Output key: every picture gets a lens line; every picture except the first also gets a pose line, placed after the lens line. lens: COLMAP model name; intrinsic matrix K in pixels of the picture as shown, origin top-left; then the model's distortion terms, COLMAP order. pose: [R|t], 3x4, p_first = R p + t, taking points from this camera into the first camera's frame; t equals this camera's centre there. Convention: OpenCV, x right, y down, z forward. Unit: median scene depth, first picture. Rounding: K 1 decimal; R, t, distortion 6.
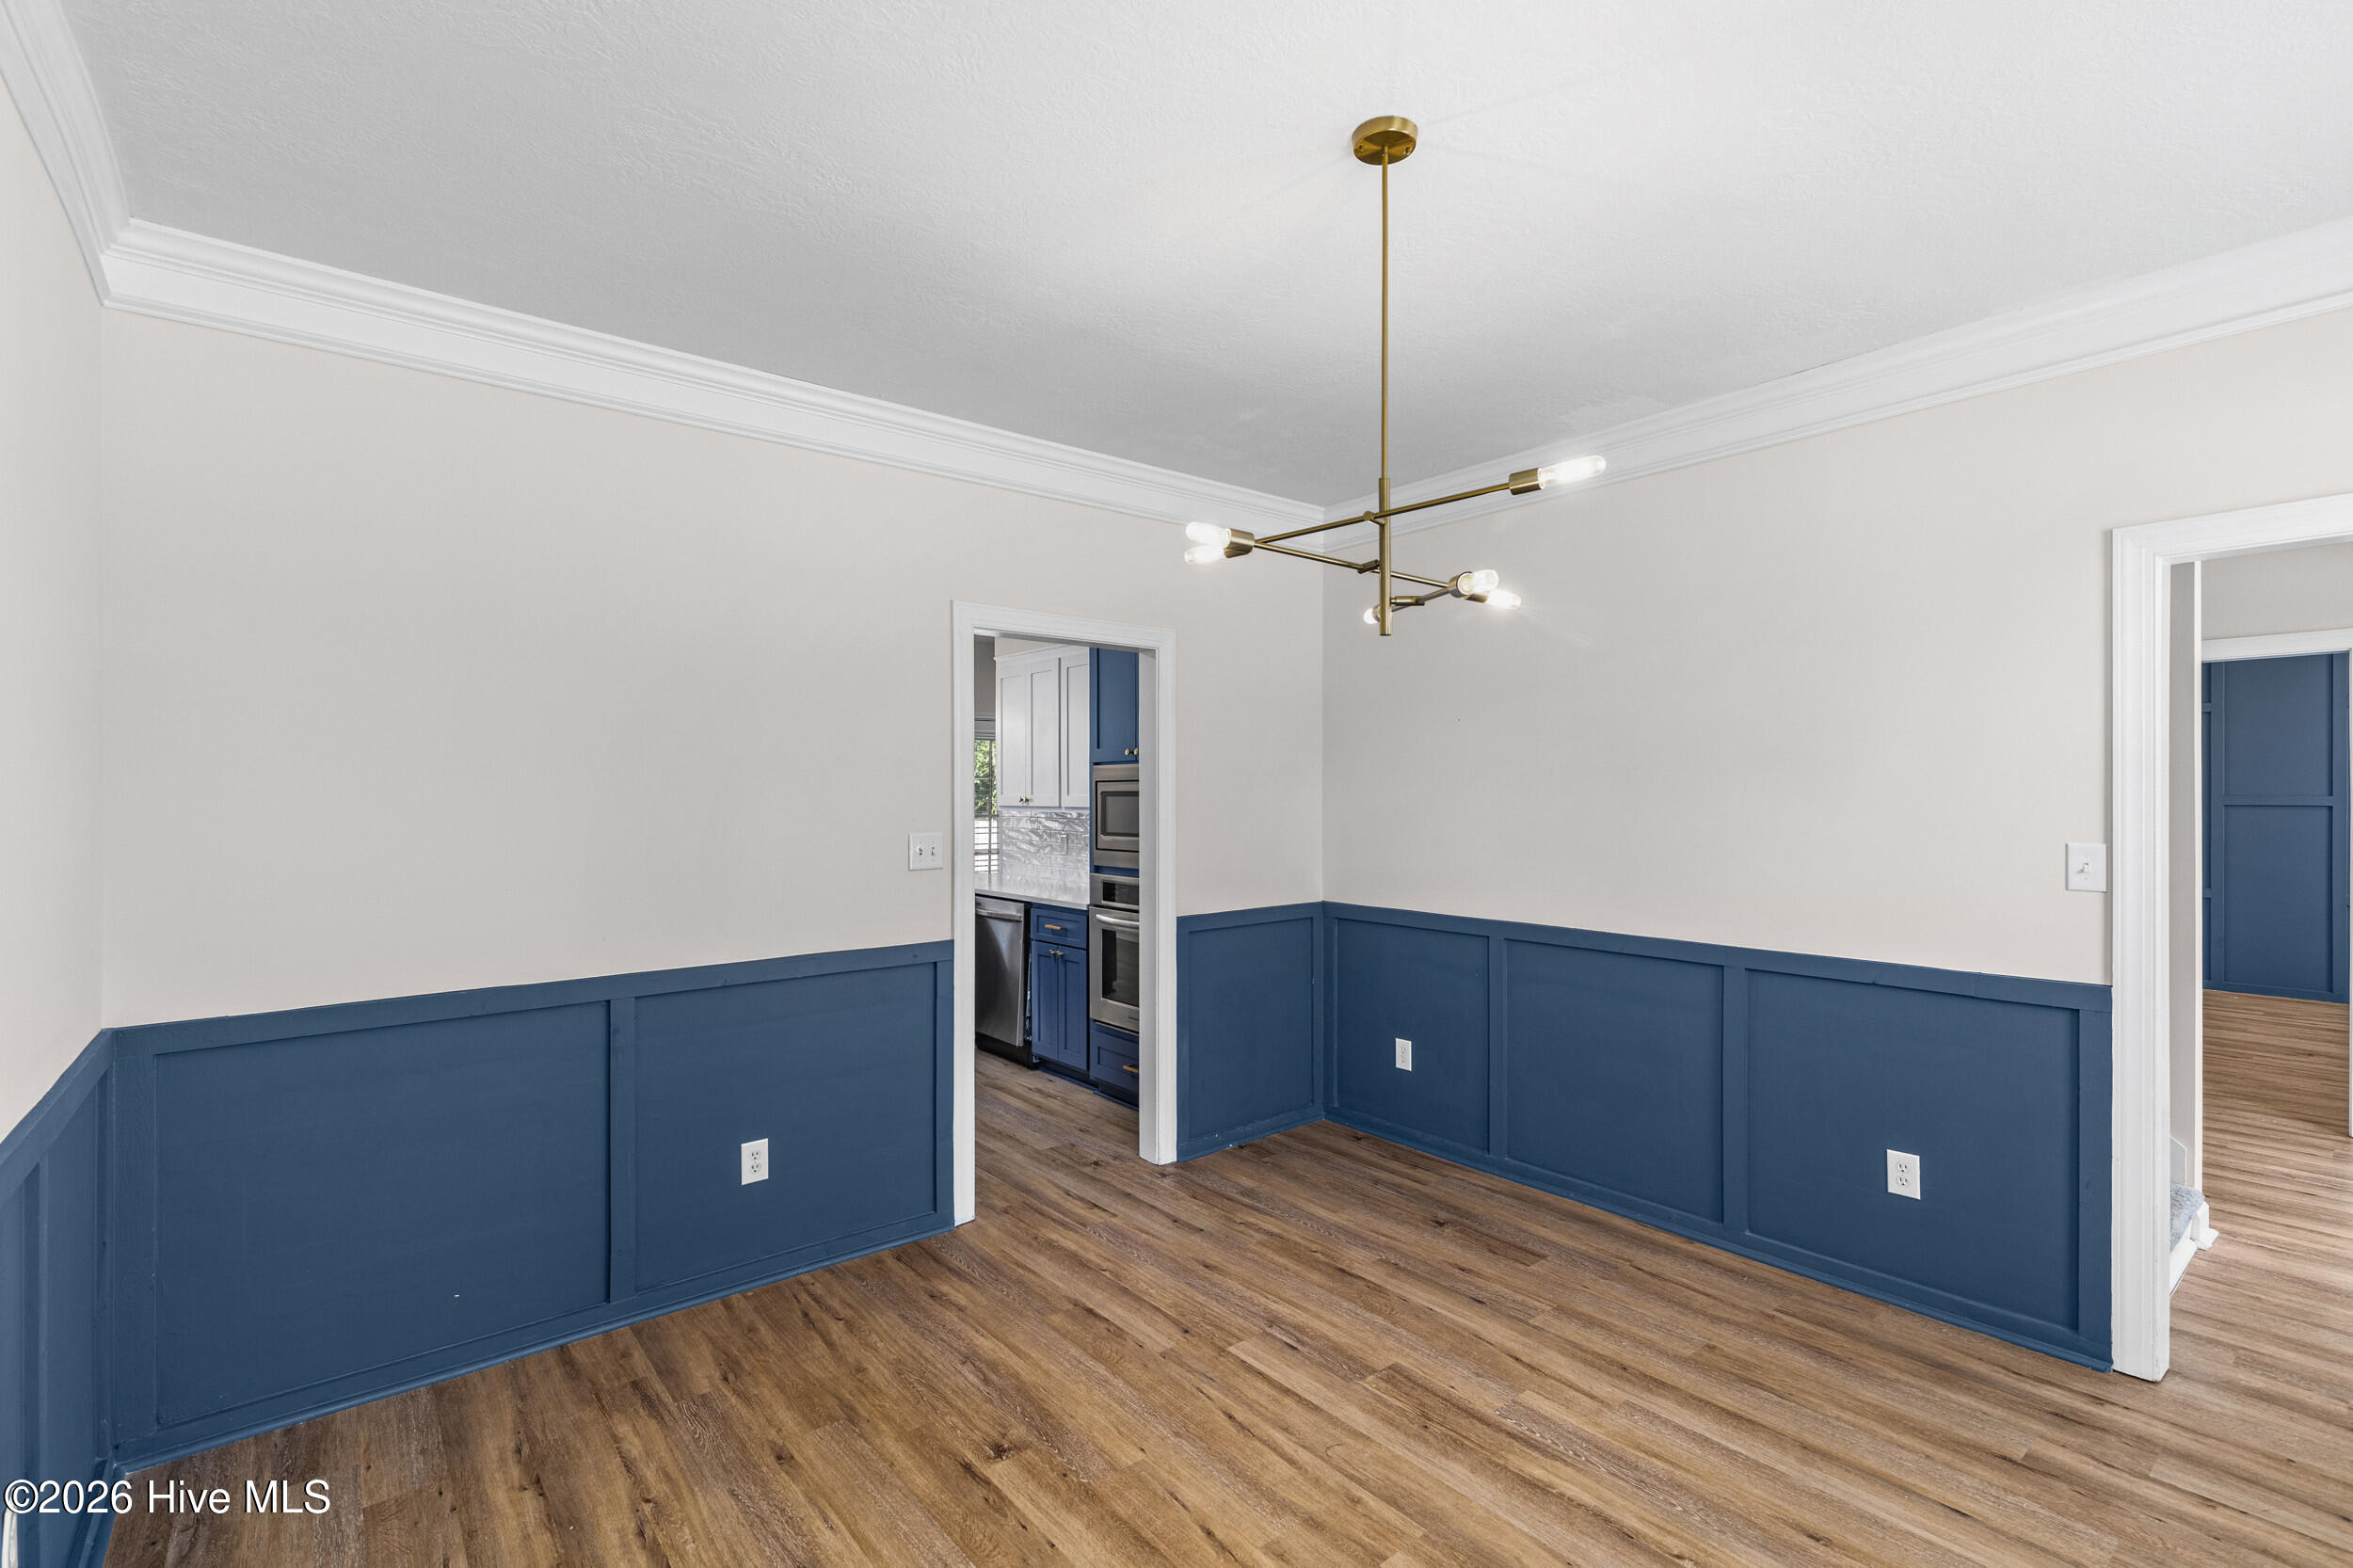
lens RADIAL K [[1064.2, 0, 1173.7], [0, 1064.2, 785.5], [0, 0, 1]] dist [0.004945, 0.000450]
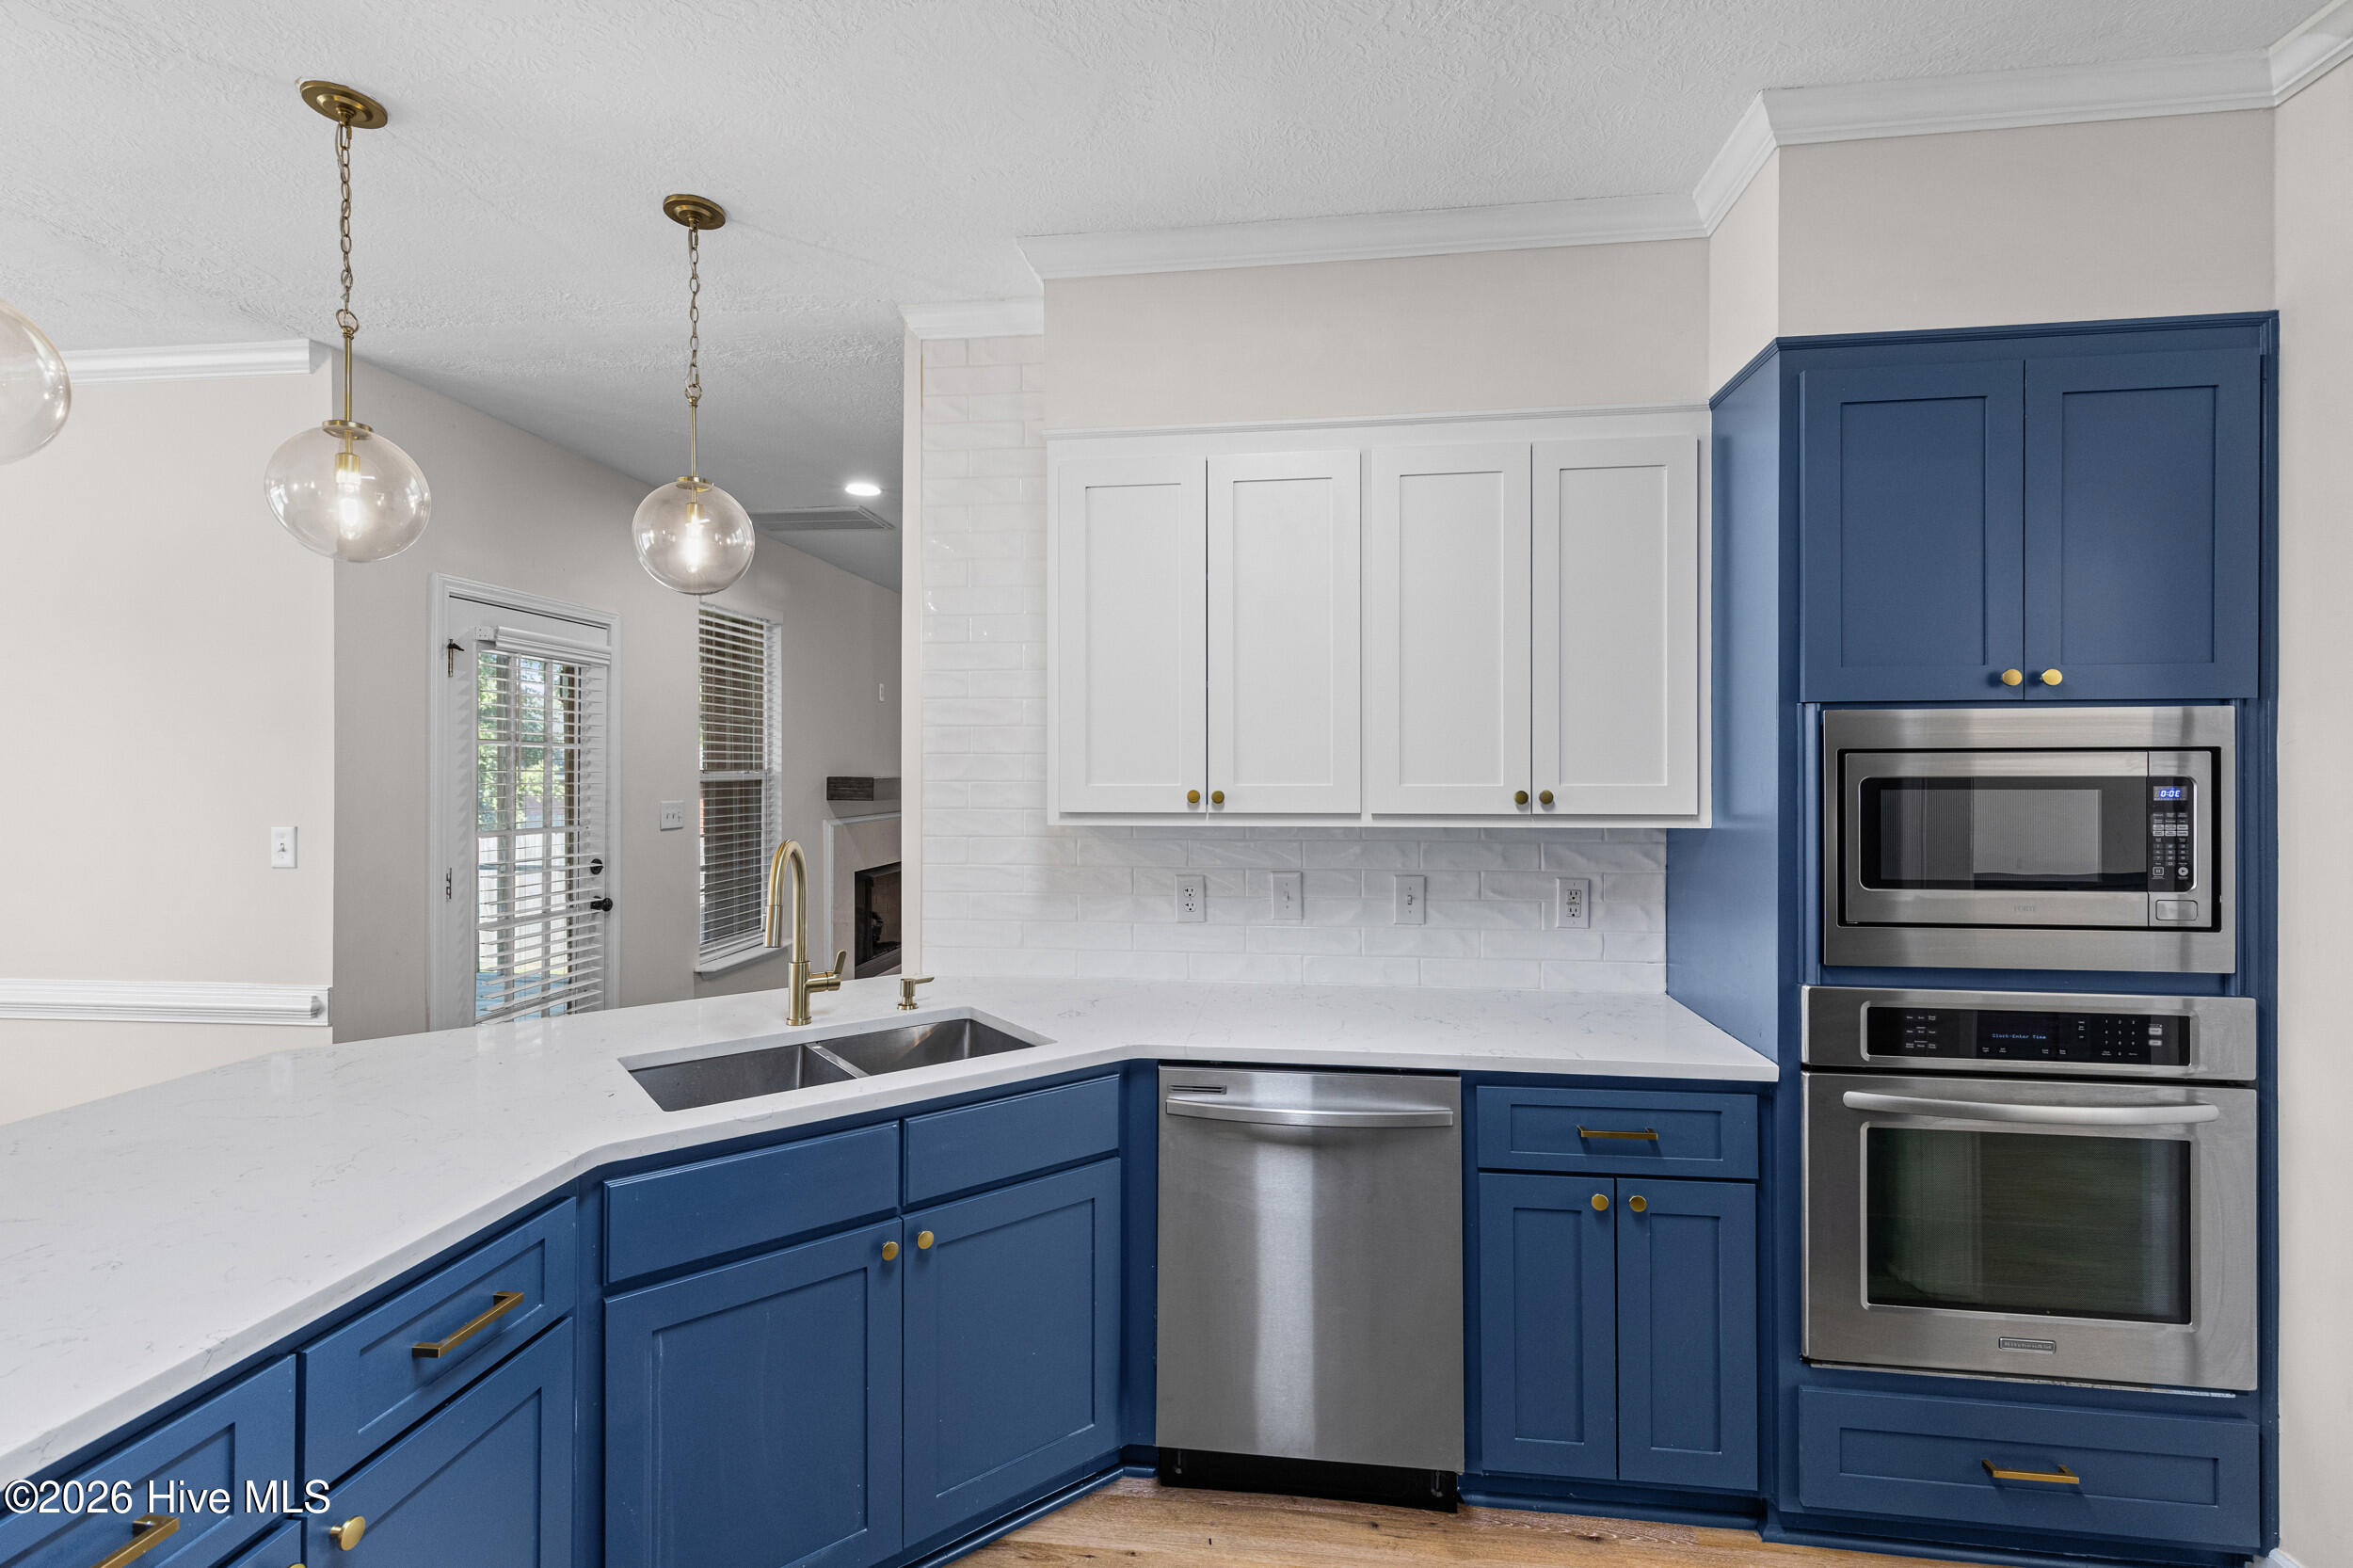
lens RADIAL K [[1064.2, 0, 1173.7], [0, 1064.2, 785.5], [0, 0, 1]] dist [0.004945, 0.000450]
pose [[0.726152, -0.007271, 0.687496, -0.489199], [-0.002433, 0.999911, 0.013145, 0.004326], [-0.687530, -0.011218, 0.726069, 0.840928]]
